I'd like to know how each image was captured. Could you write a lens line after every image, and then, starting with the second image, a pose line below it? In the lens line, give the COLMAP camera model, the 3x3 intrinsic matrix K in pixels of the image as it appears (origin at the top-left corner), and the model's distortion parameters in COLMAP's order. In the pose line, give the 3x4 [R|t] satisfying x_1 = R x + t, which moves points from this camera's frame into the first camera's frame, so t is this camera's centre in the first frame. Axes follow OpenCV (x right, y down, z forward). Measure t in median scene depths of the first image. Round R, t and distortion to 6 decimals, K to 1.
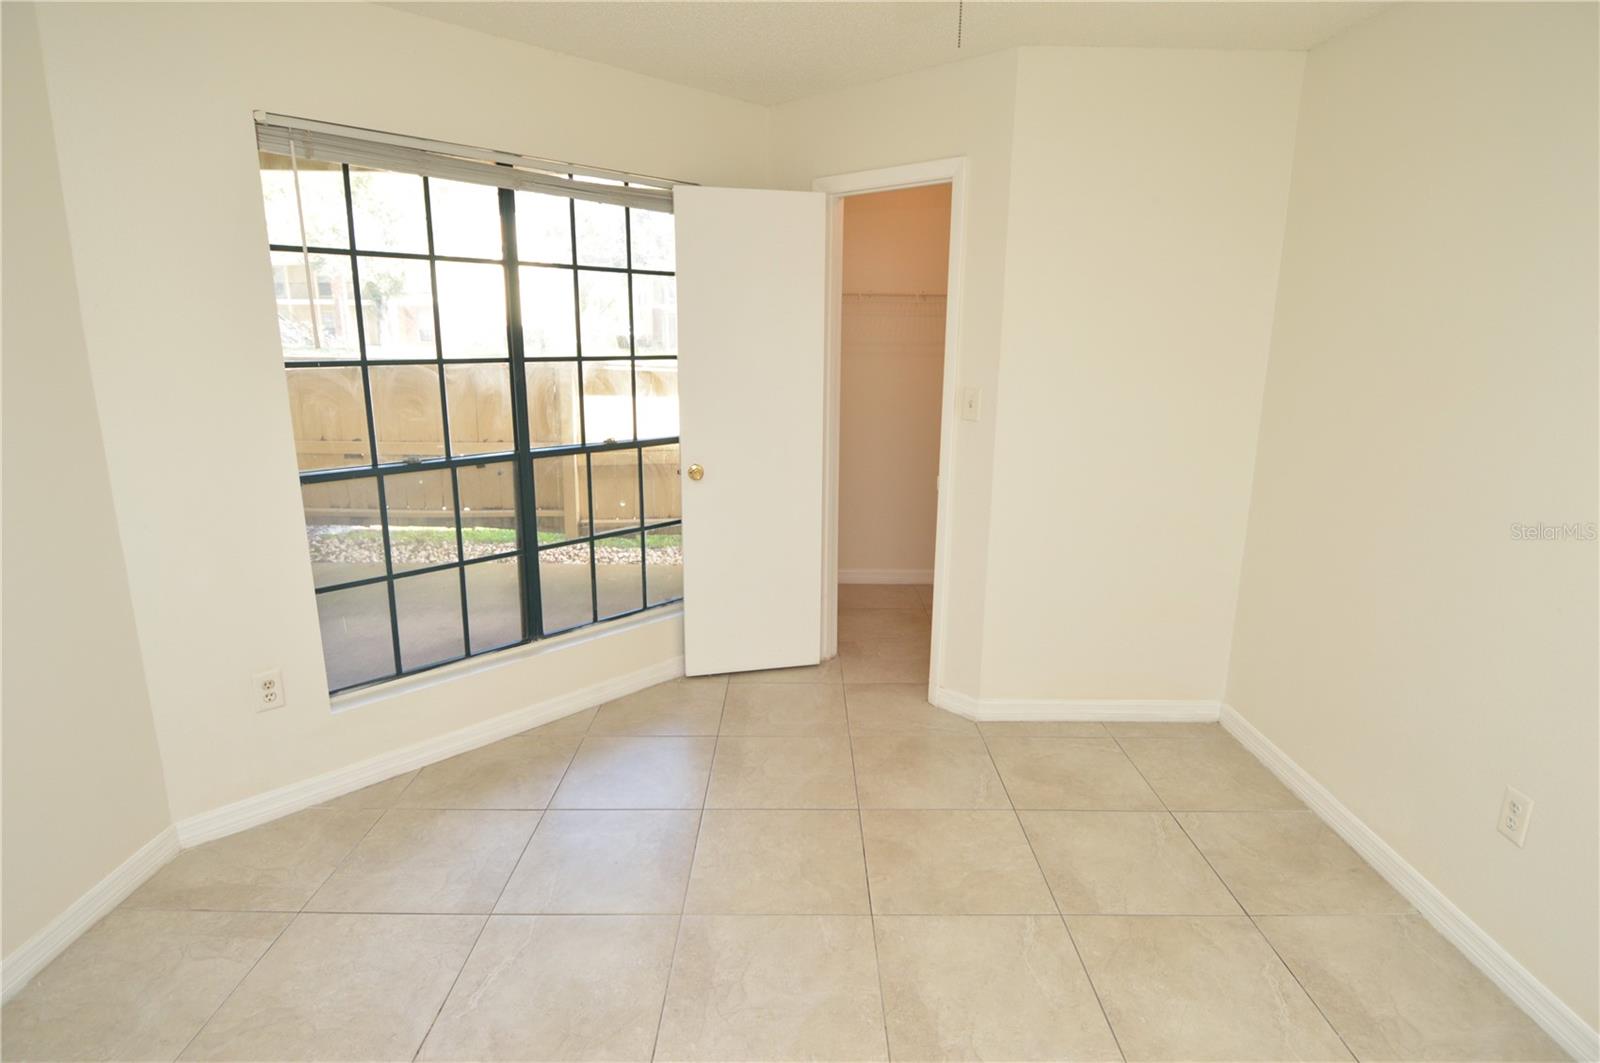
lens RADIAL K [[844.3, 0, 809.5], [0, 844.3, 526.2], [0, 0, 1]] dist [0.028469, -0.037155]
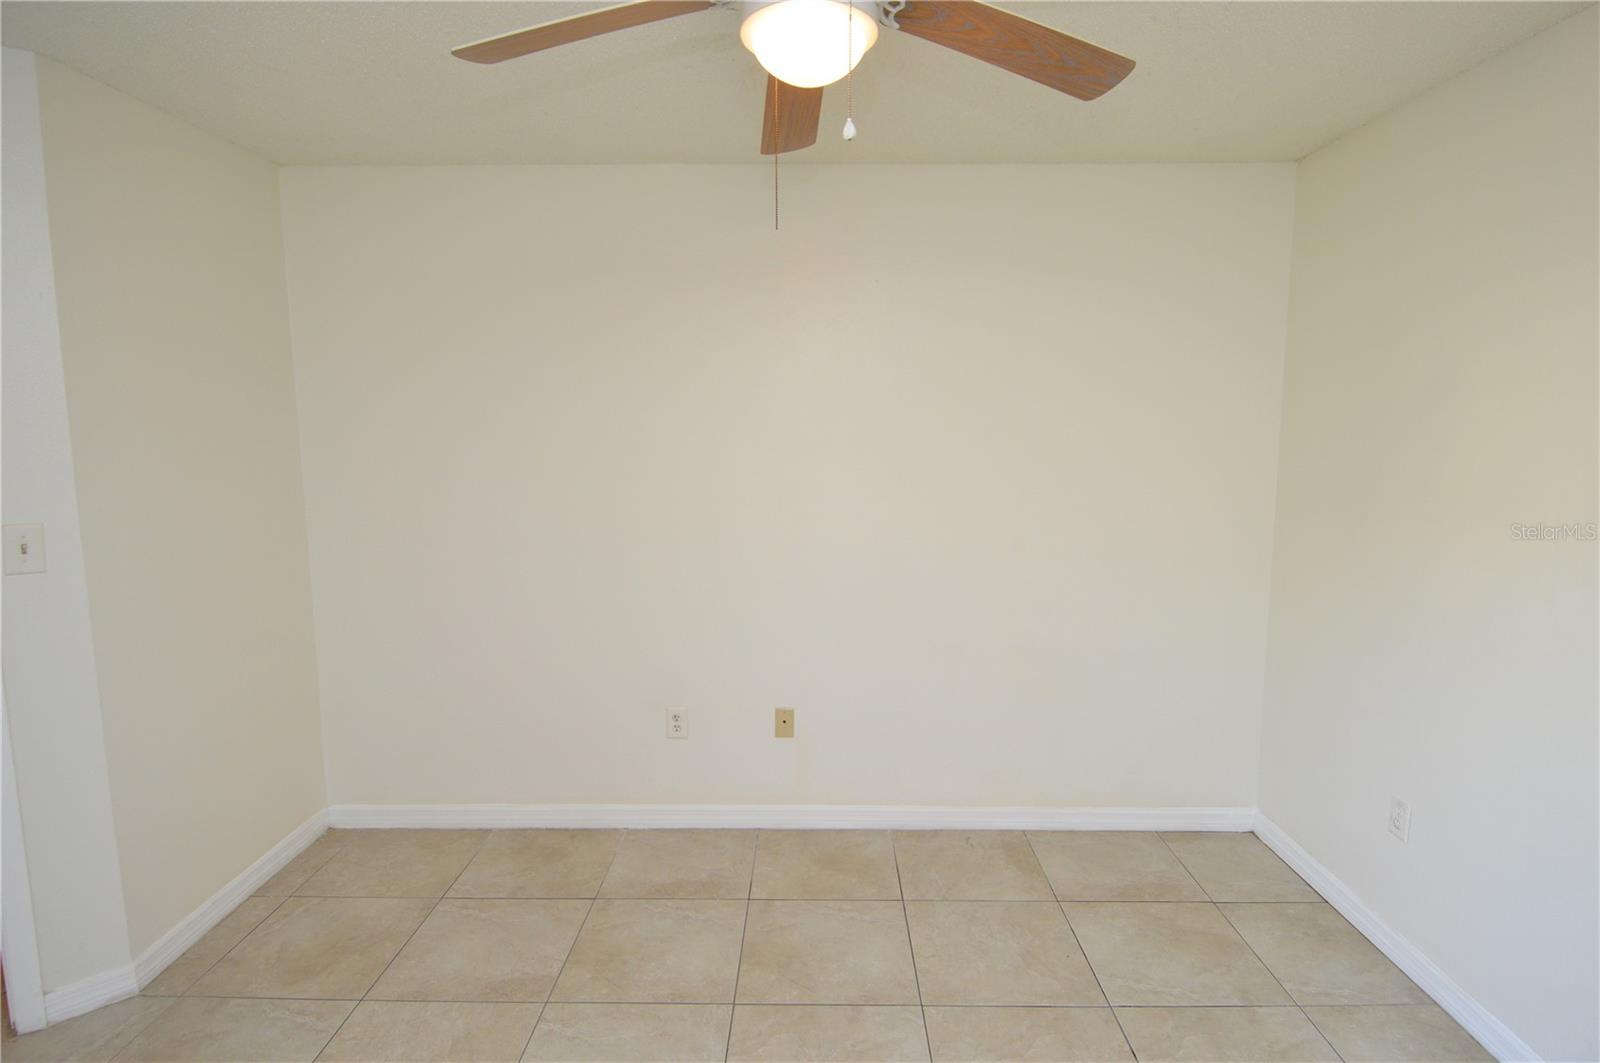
lens RADIAL K [[851.7, 0, 809.6], [0, 851.7, 523.8], [0, 0, 1]] dist [0.023647, -0.033144]
pose [[0.019368, -0.135522, 0.990585, -0.452361], [0.229274, 0.964971, 0.127534, -0.108081], [-0.973169, 0.224646, 0.049762, 0.372702]]
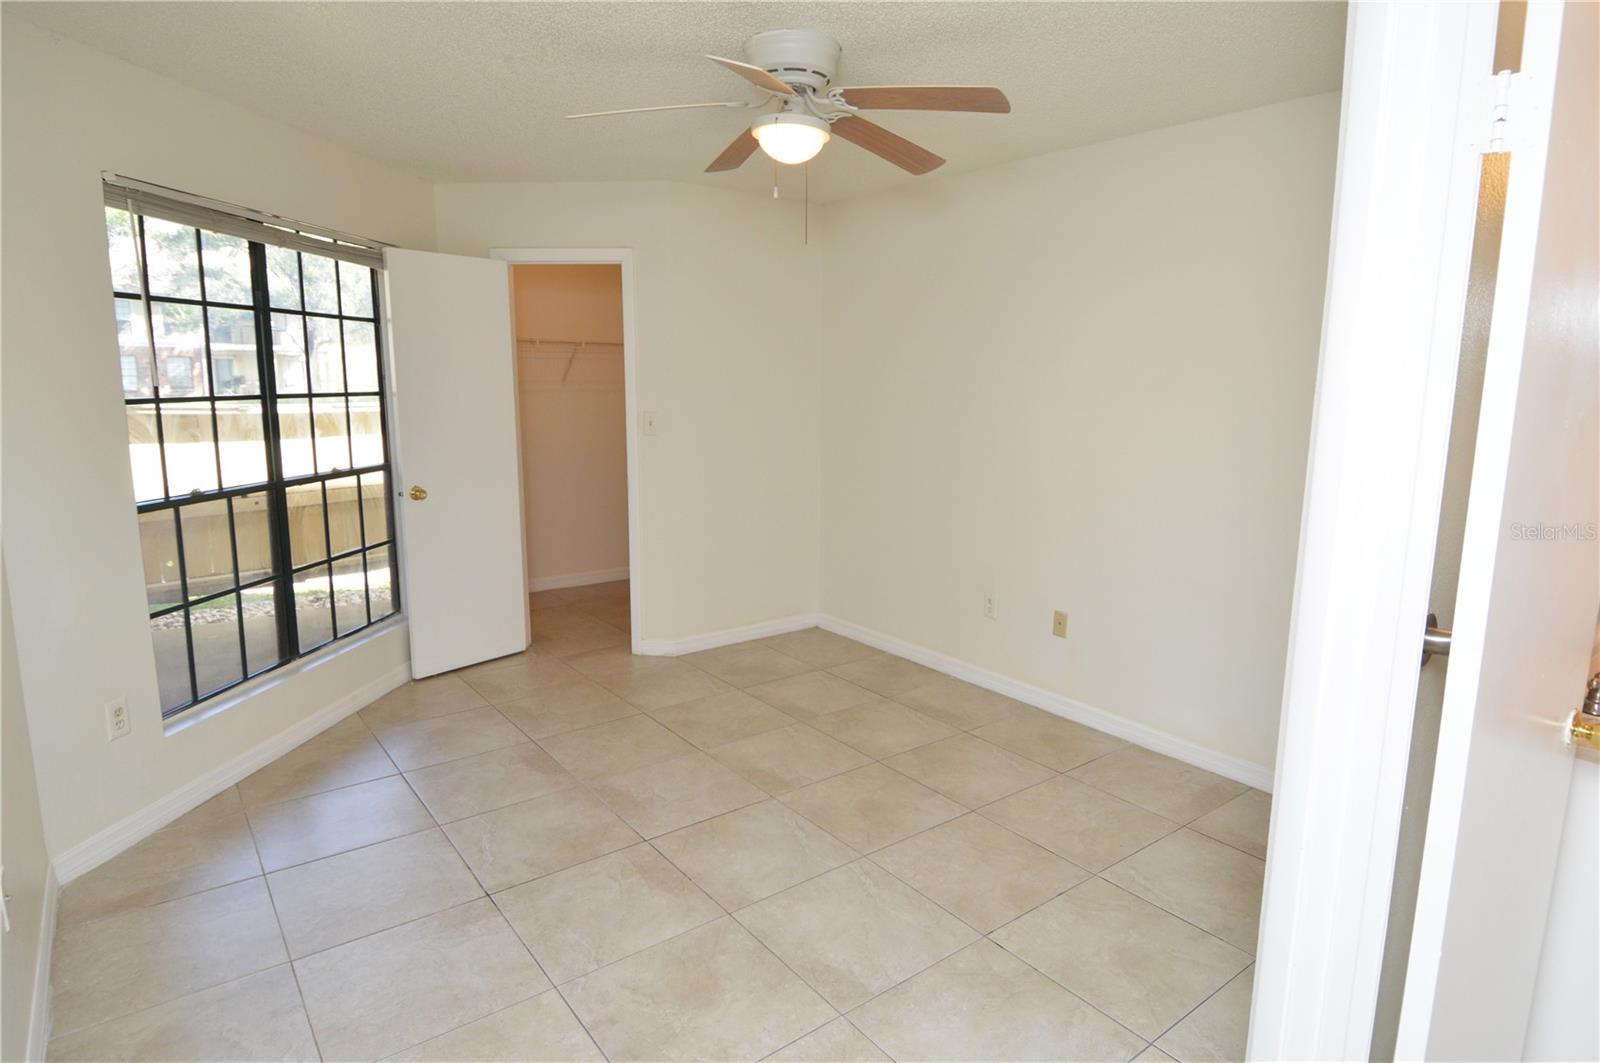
lens RADIAL K [[890.7, 0, 823.5], [0, 890.7, 528.5], [0, 0, 1]] dist [0.001291, -0.001506]
pose [[0.793327, -0.105487, 0.599587, -0.481170], [0.135800, 0.990722, -0.005380, 0.073073], [-0.593456, 0.085692, 0.800292, -0.319107]]
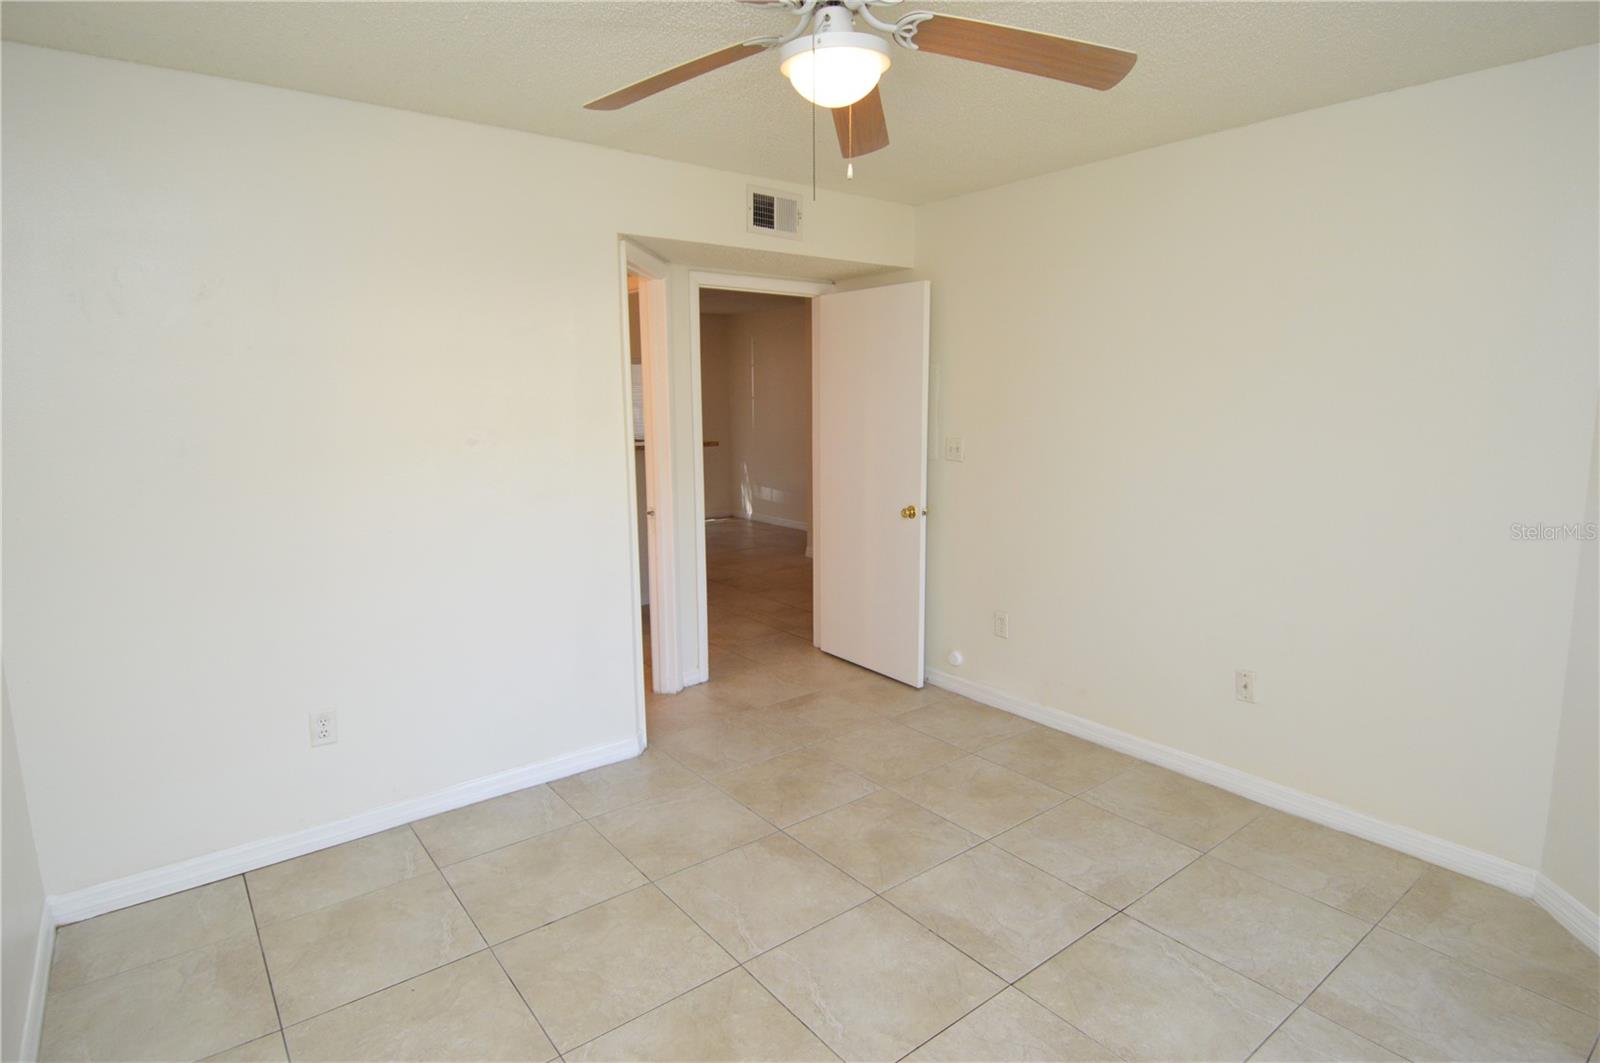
lens RADIAL K [[848.8, 0, 808.7], [0, 848.8, 523.1], [0, 0, 1]] dist [0.022629, -0.029994]
pose [[-0.791437, 0.088771, -0.604771, 0.419566], [-0.141995, 0.935631, 0.323158, -0.197539], [0.594530, 0.341634, -0.727888, 0.843813]]
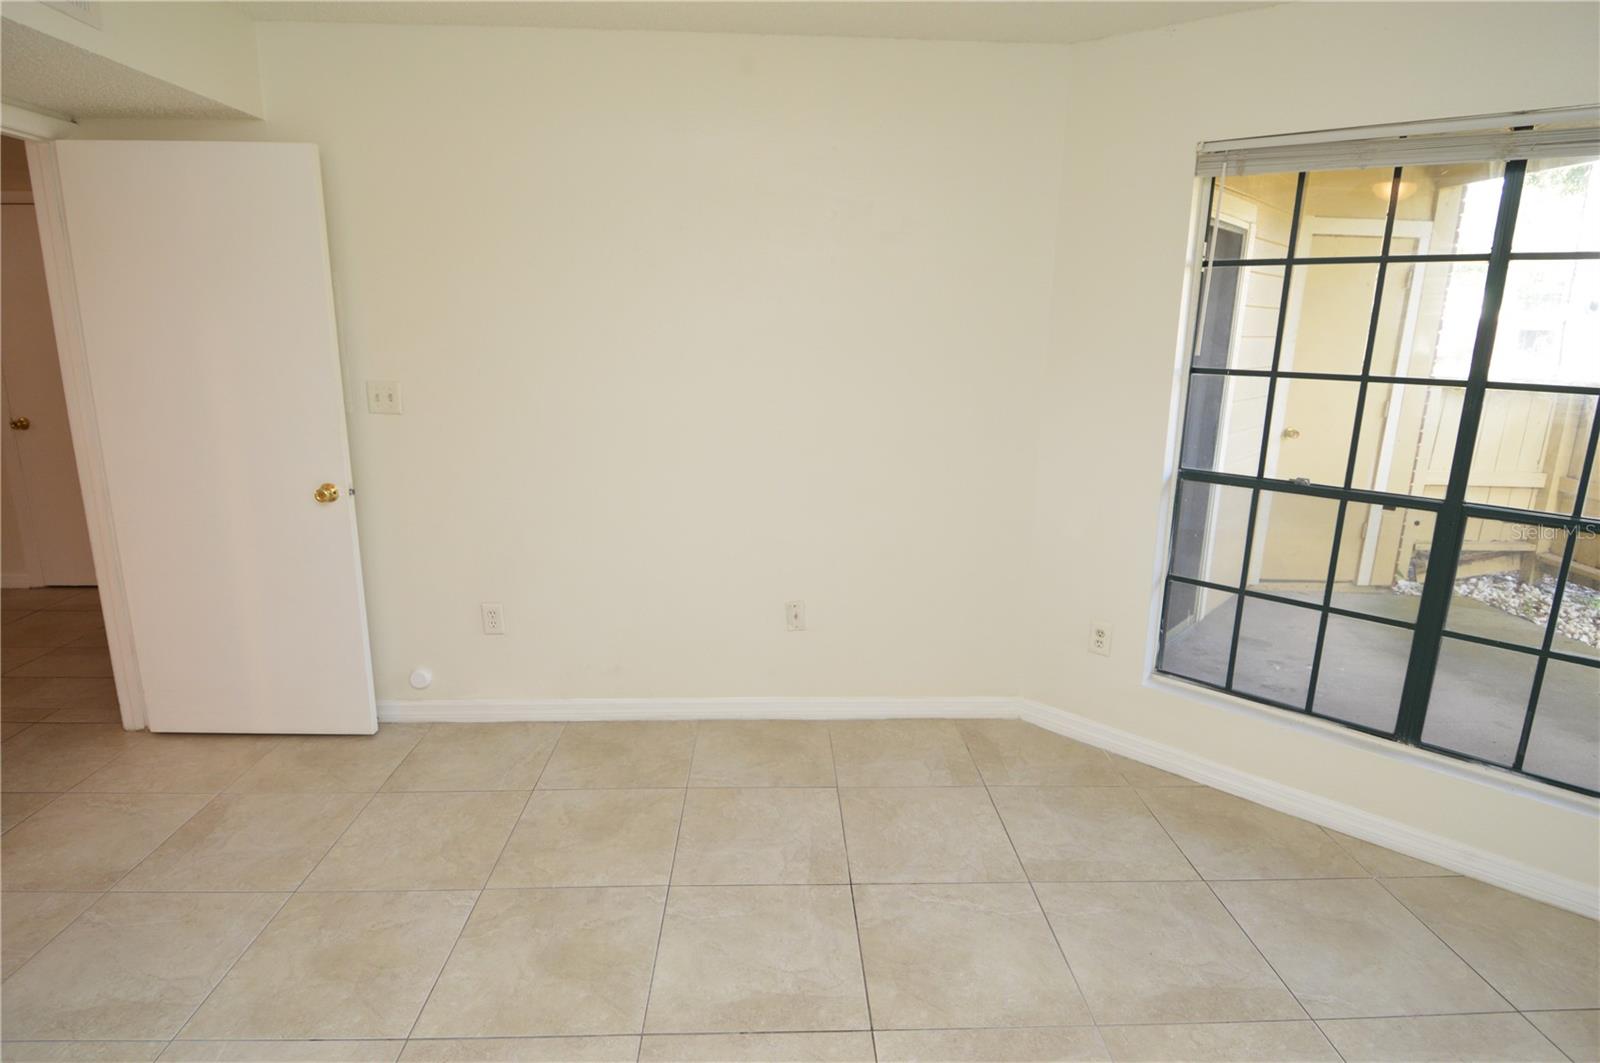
lens RADIAL K [[851.7, 0, 809.6], [0, 851.7, 523.8], [0, 0, 1]] dist [0.023647, -0.033144]
pose [[0.034333, 0.220458, -0.974792, 0.401565], [-0.245800, 0.947270, 0.205576, -0.087204], [0.968712, 0.232546, 0.086711, 0.381954]]
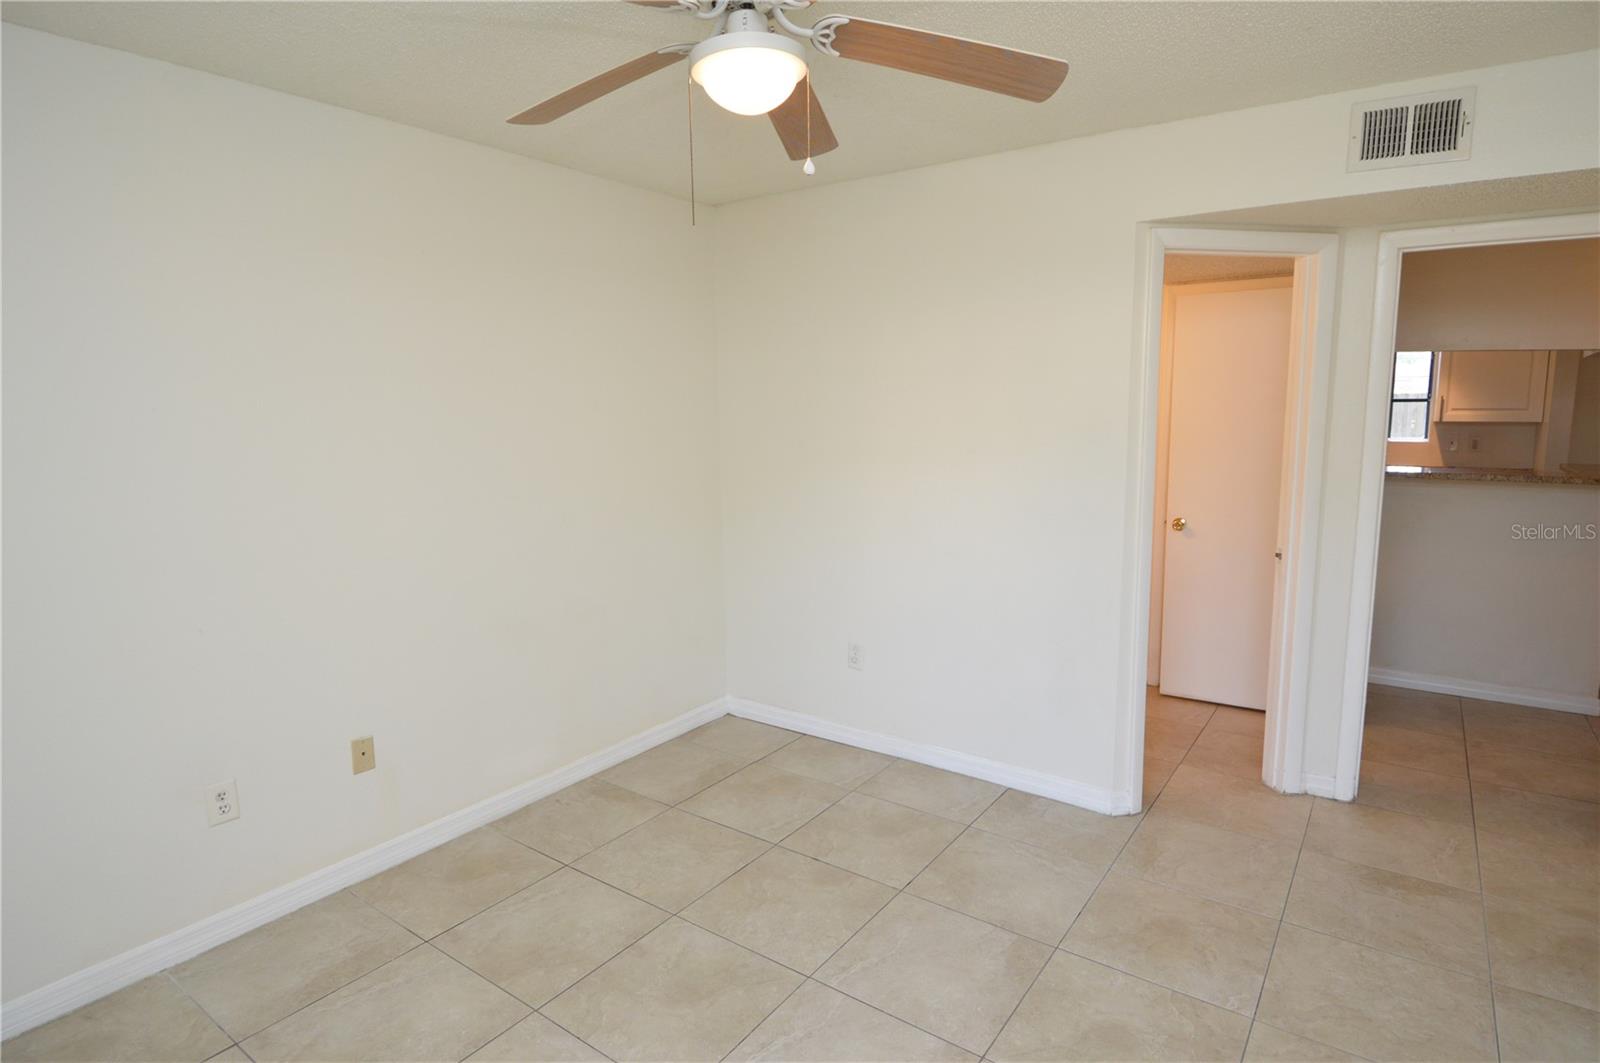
lens RADIAL K [[851.7, 0, 809.6], [0, 851.7, 523.8], [0, 0, 1]] dist [0.023647, -0.033144]
pose [[-0.808098, -0.086923, 0.582600, -0.339416], [0.135506, 0.935095, 0.327468, -0.205269], [-0.573251, 0.343572, -0.743870, 0.820118]]
